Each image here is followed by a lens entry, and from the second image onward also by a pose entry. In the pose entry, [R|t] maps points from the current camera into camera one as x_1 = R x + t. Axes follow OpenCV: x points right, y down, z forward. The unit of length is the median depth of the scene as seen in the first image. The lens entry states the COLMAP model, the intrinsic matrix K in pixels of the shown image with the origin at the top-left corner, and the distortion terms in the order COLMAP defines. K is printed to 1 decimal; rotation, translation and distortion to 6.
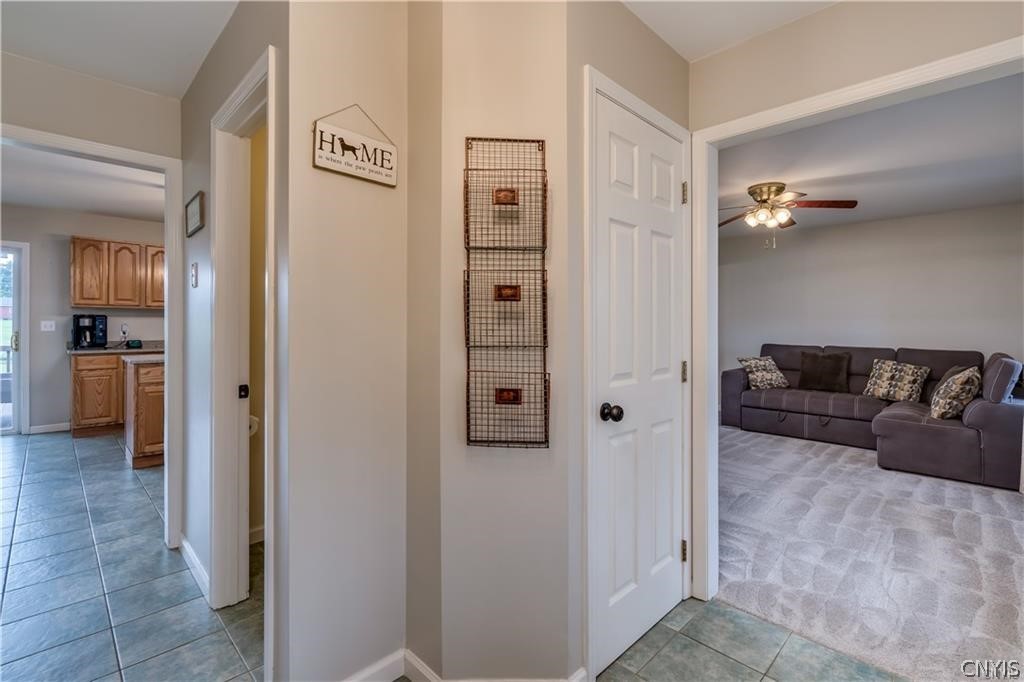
lens RADIAL K [[467.1, 0, 500.4], [0, 467.1, 313.5], [0, 0, 1]] dist [-0.001568, 0.000294]
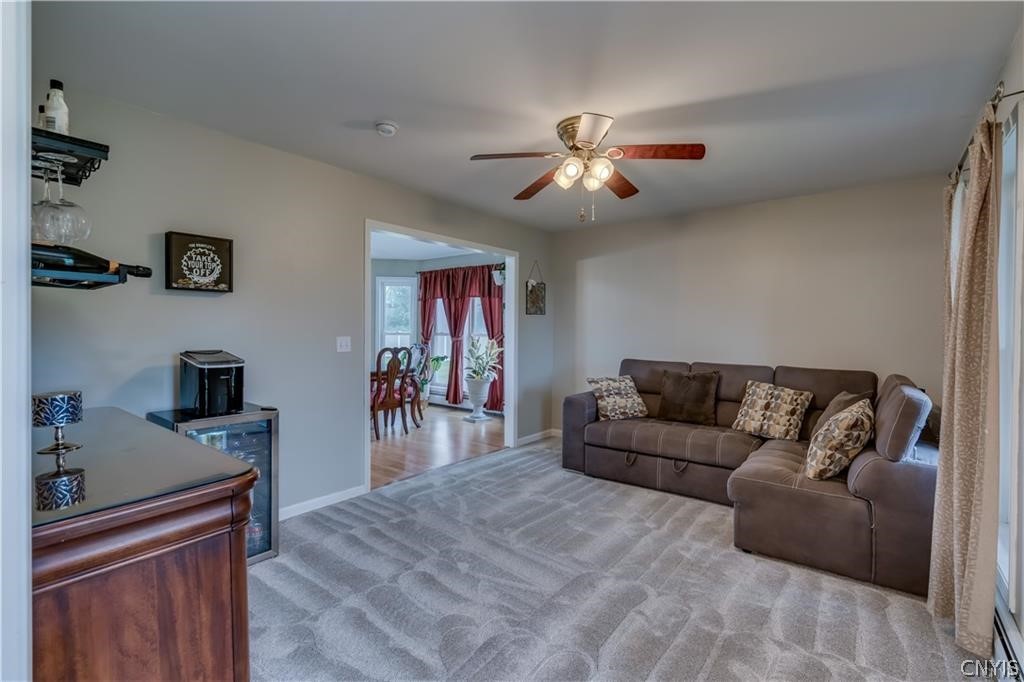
lens RADIAL K [[467.1, 0, 492.6], [0, 467.1, 327.9], [0, 0, 1]] dist [-0.001568, 0.000294]
pose [[0.993449, 0.001610, 0.114261, 0.322590], [-0.003596, 0.999846, 0.017174, 0.000049], [-0.114216, -0.017473, 0.993302, 0.314059]]
